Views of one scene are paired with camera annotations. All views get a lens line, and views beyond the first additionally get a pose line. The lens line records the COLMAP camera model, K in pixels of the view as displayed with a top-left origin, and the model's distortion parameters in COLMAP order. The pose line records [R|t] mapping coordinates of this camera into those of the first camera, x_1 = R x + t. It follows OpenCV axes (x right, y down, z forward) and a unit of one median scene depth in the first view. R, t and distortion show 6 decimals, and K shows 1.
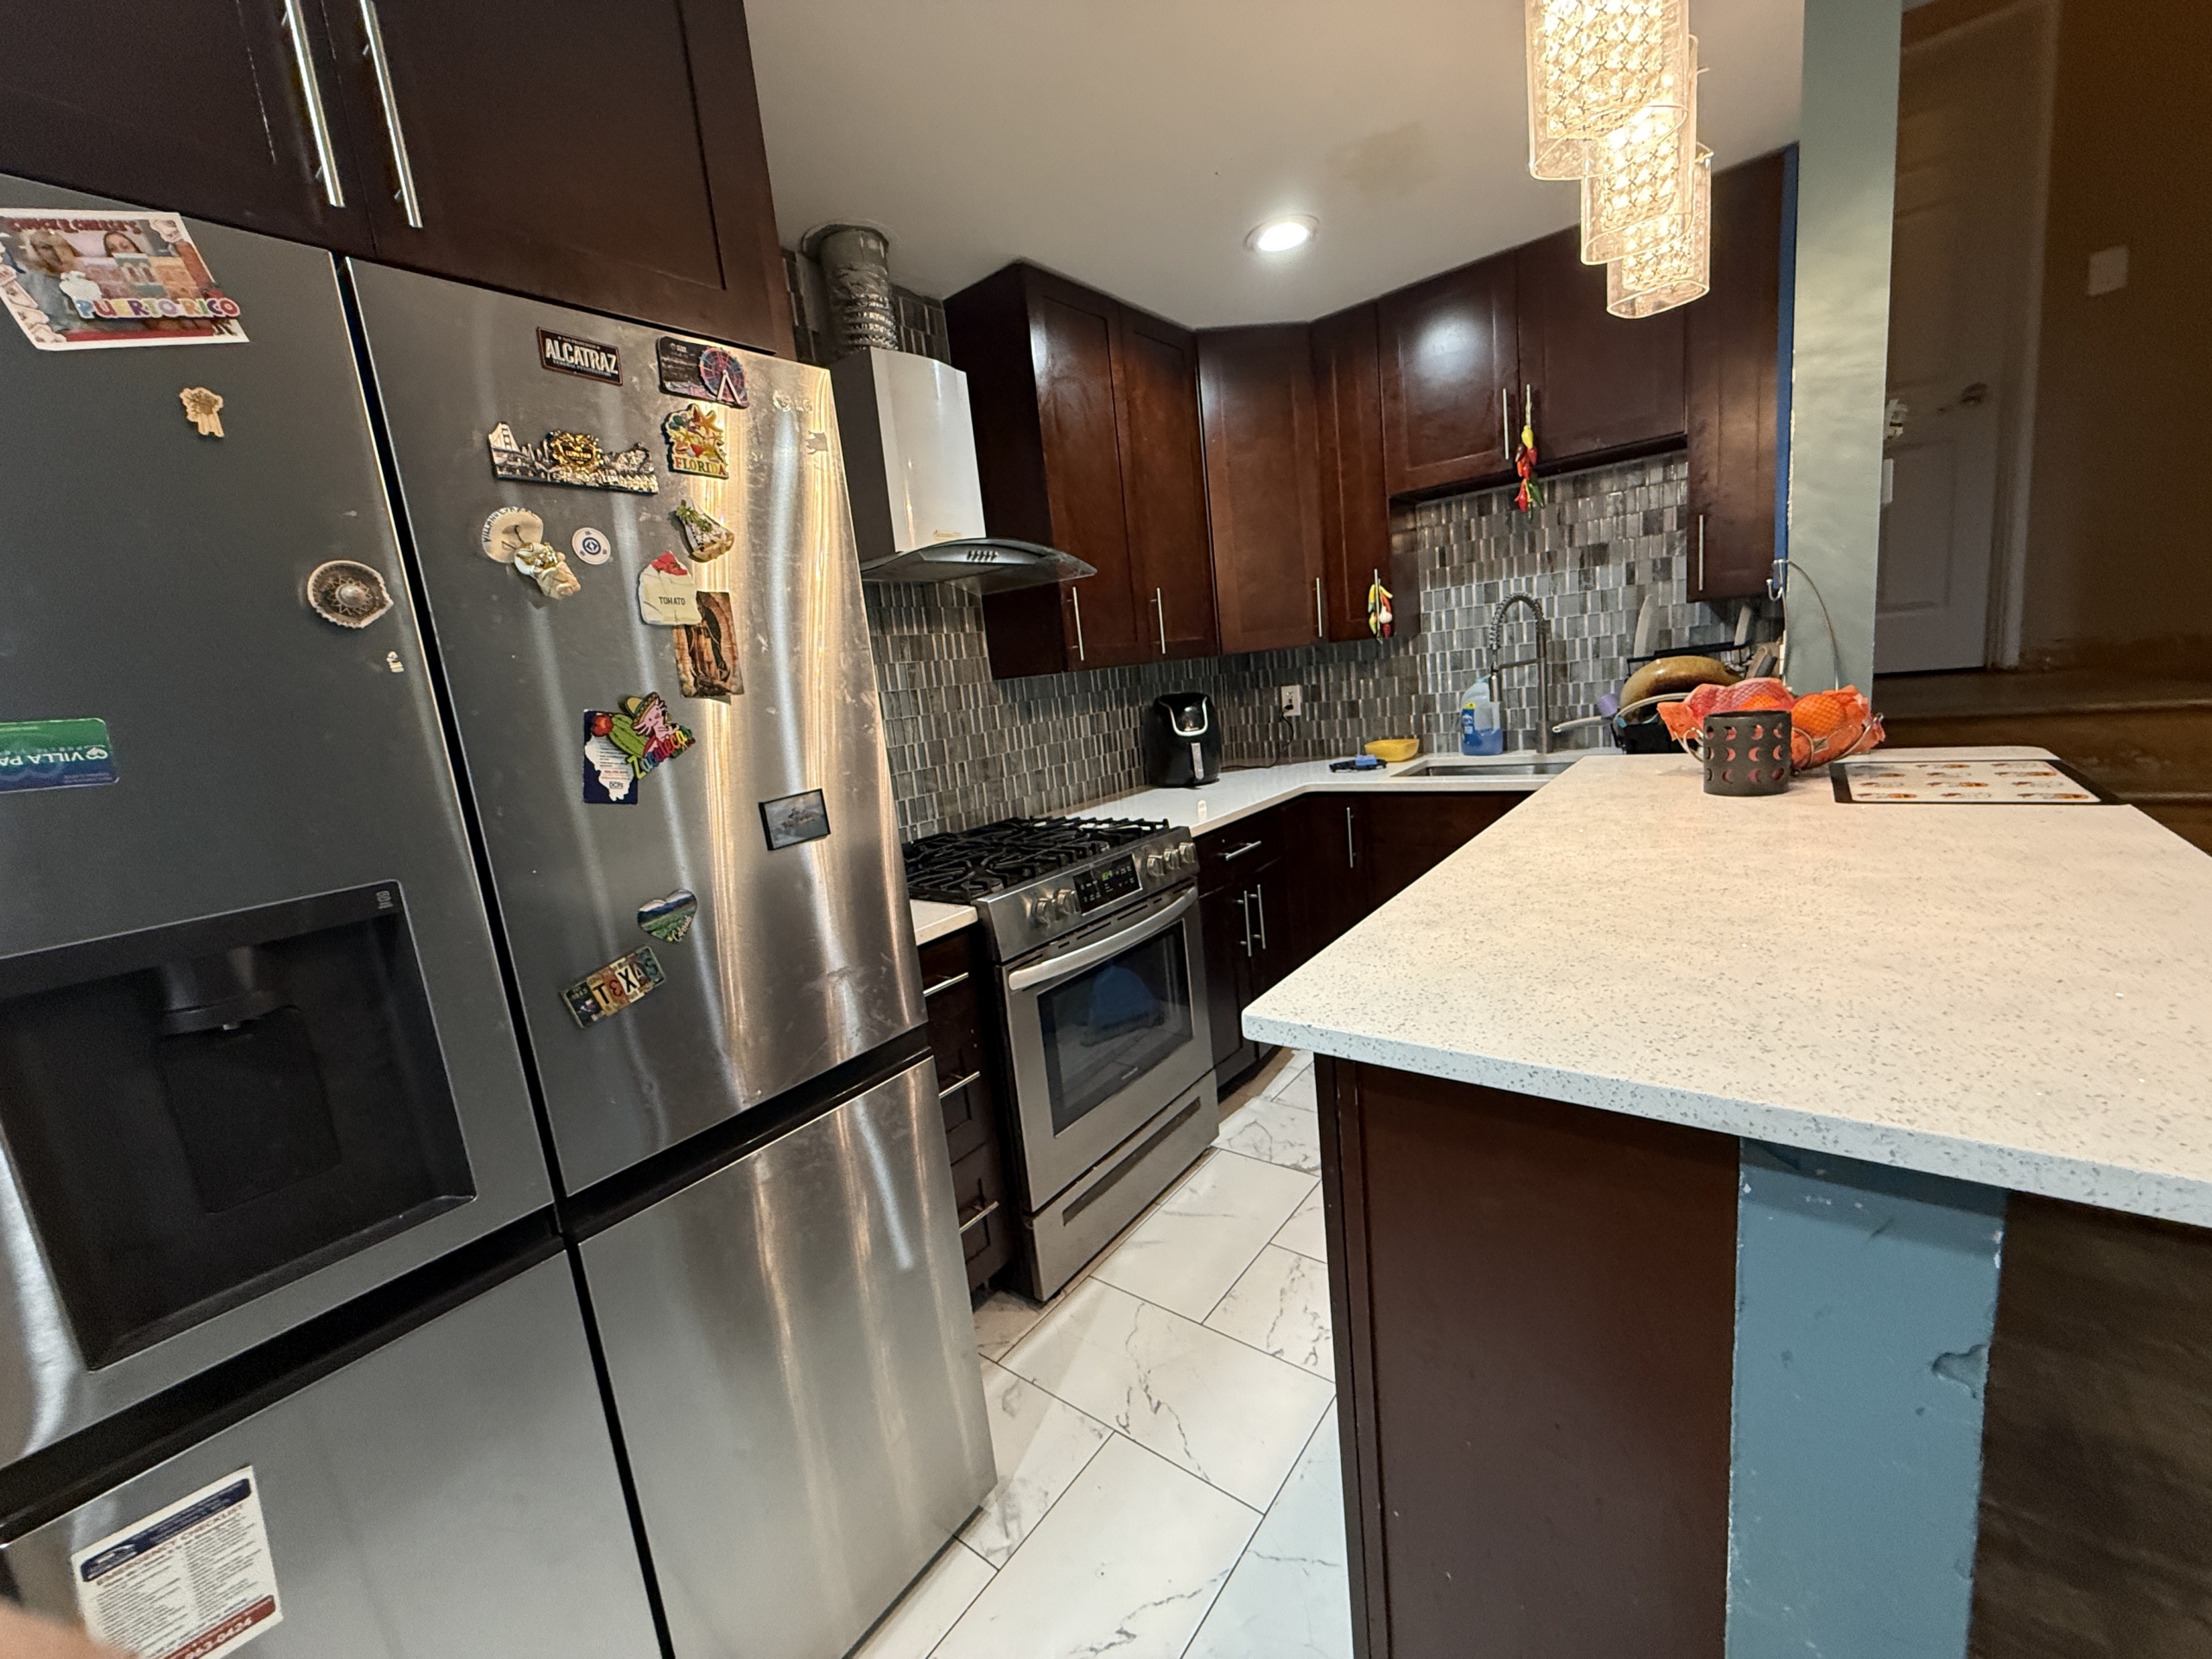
lens RADIAL K [[882.0, 0, 1099.0], [0, 882.0, 828.9], [0, 0, 1]] dist [-0.001805, -0.000642]
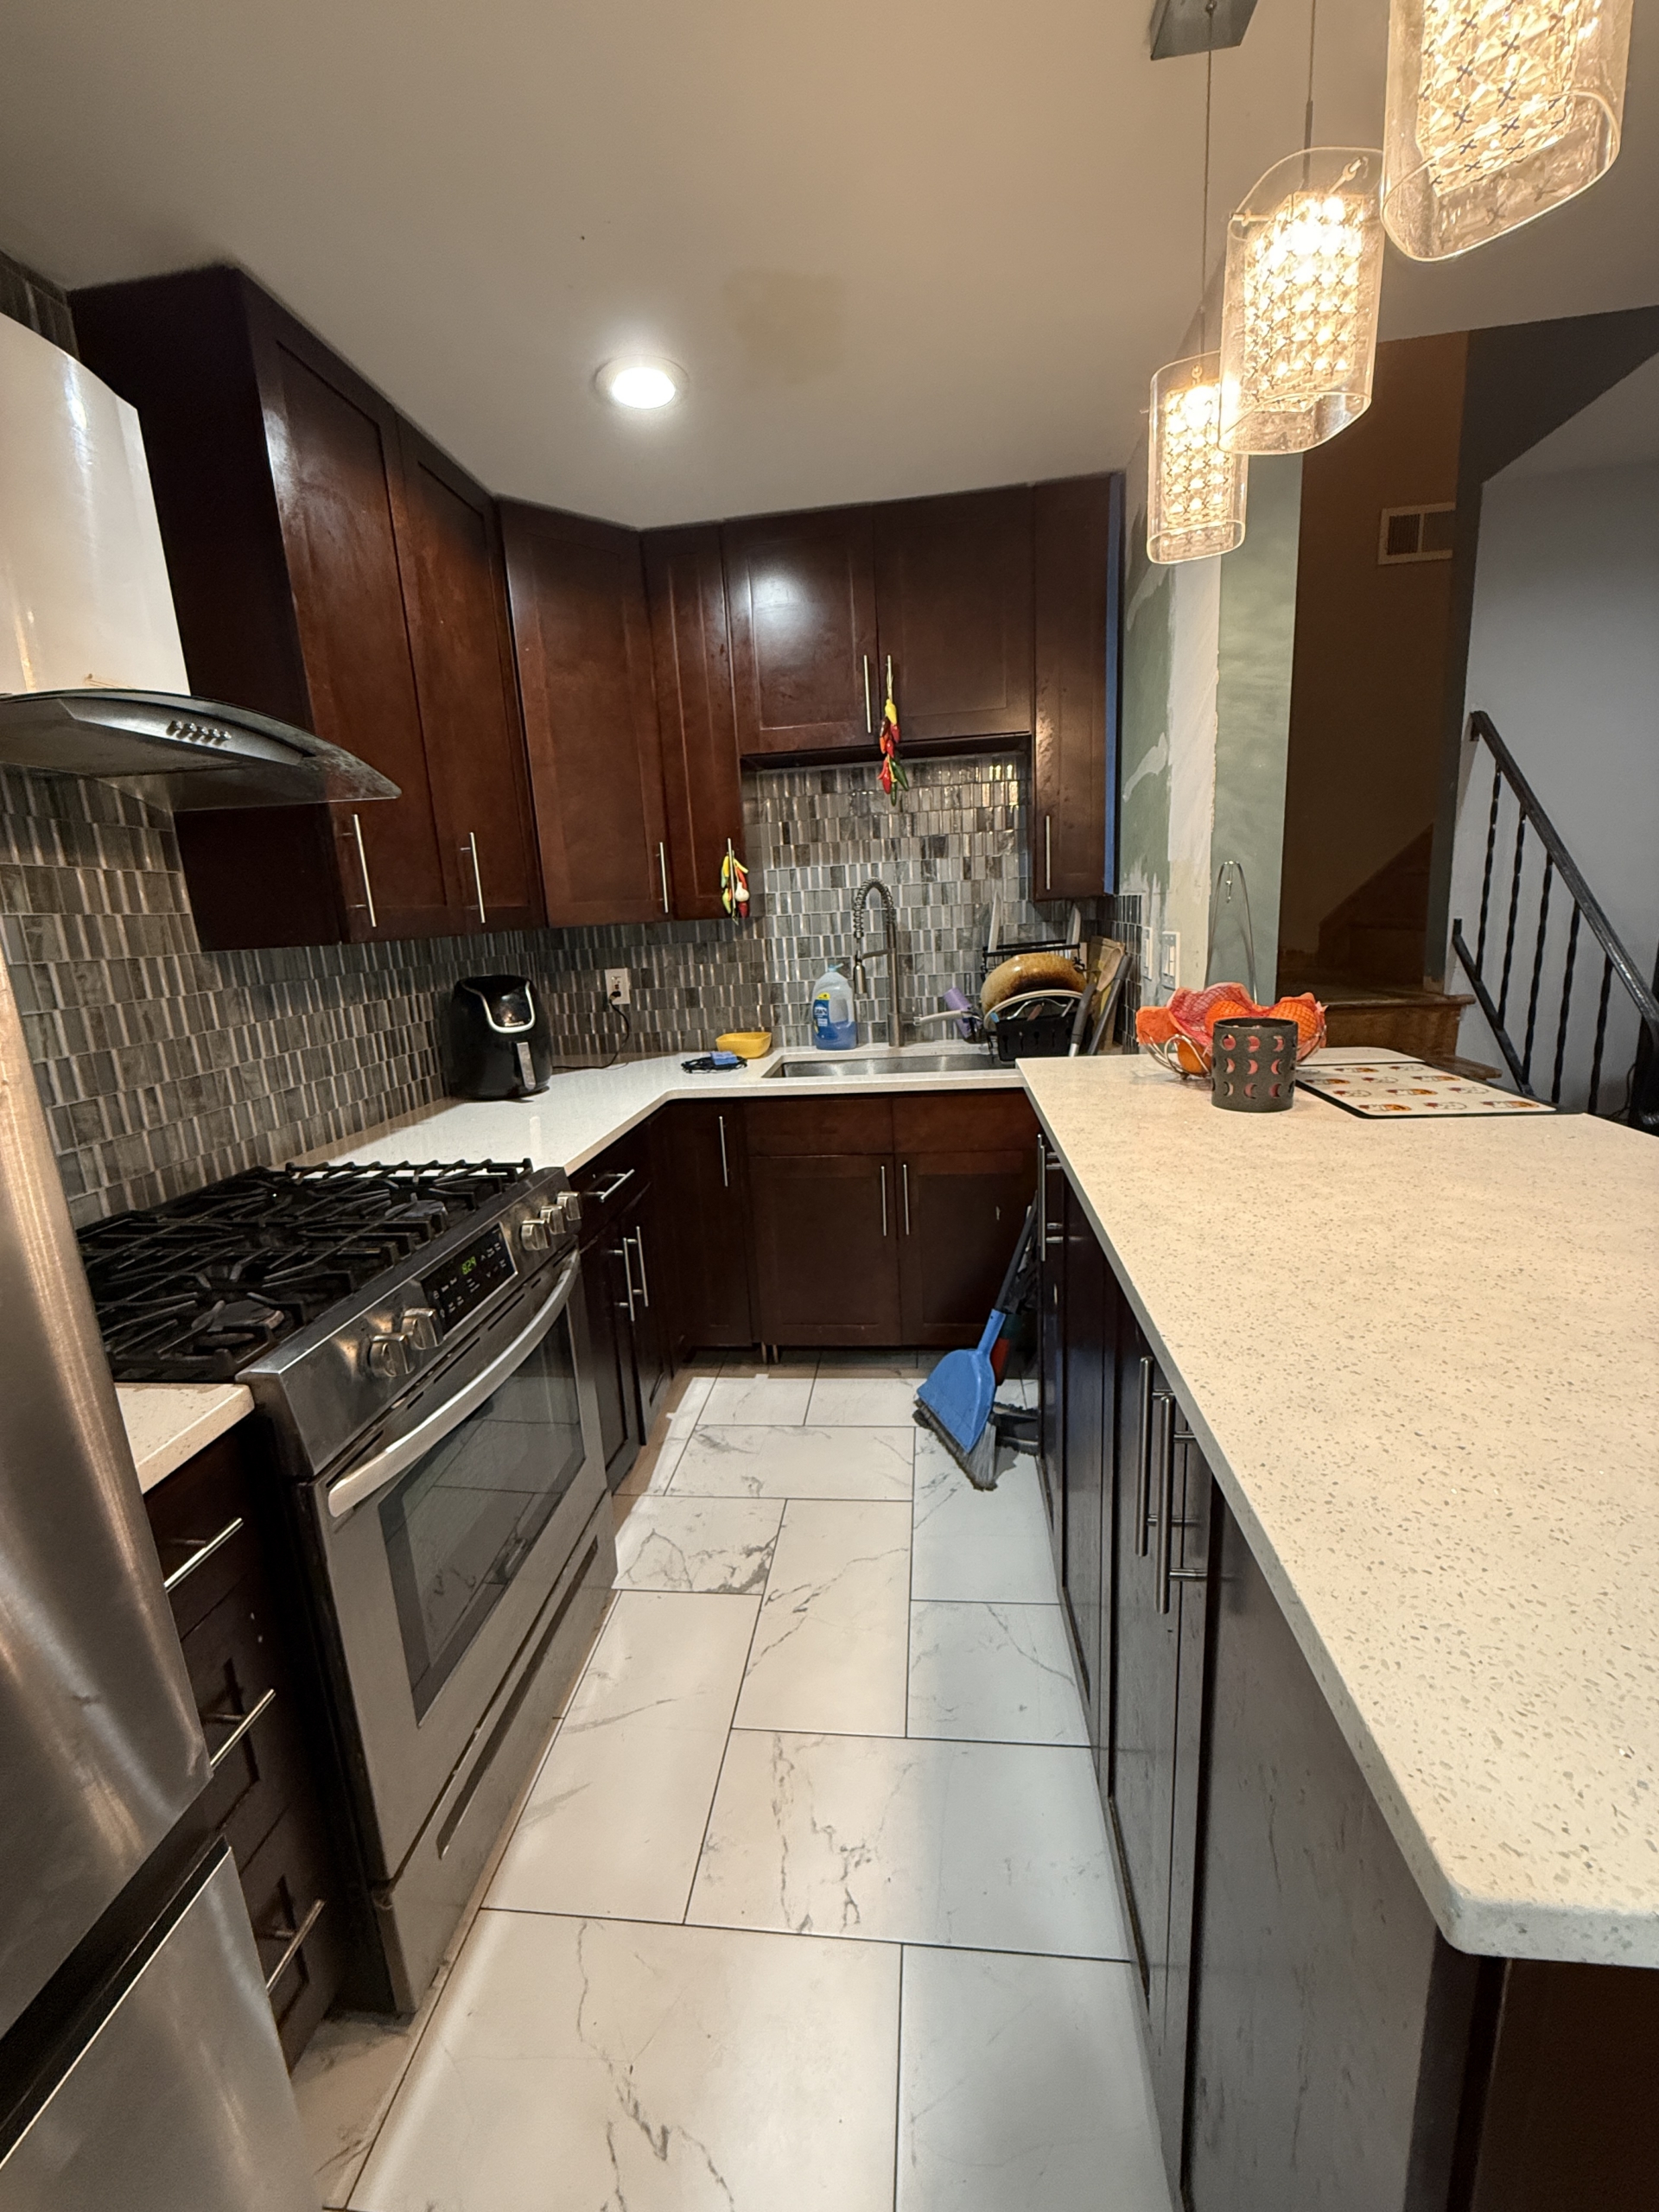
lens RADIAL K [[882.0, 0, 836.5], [0, 882.0, 1098.0], [0, 0, 1]] dist [-0.001805, -0.000642]
pose [[0.849730, -0.050162, 0.524826, -0.072846], [0.055465, 0.998445, 0.005628, -0.044553], [-0.524292, 0.024328, 0.851191, 0.243971]]
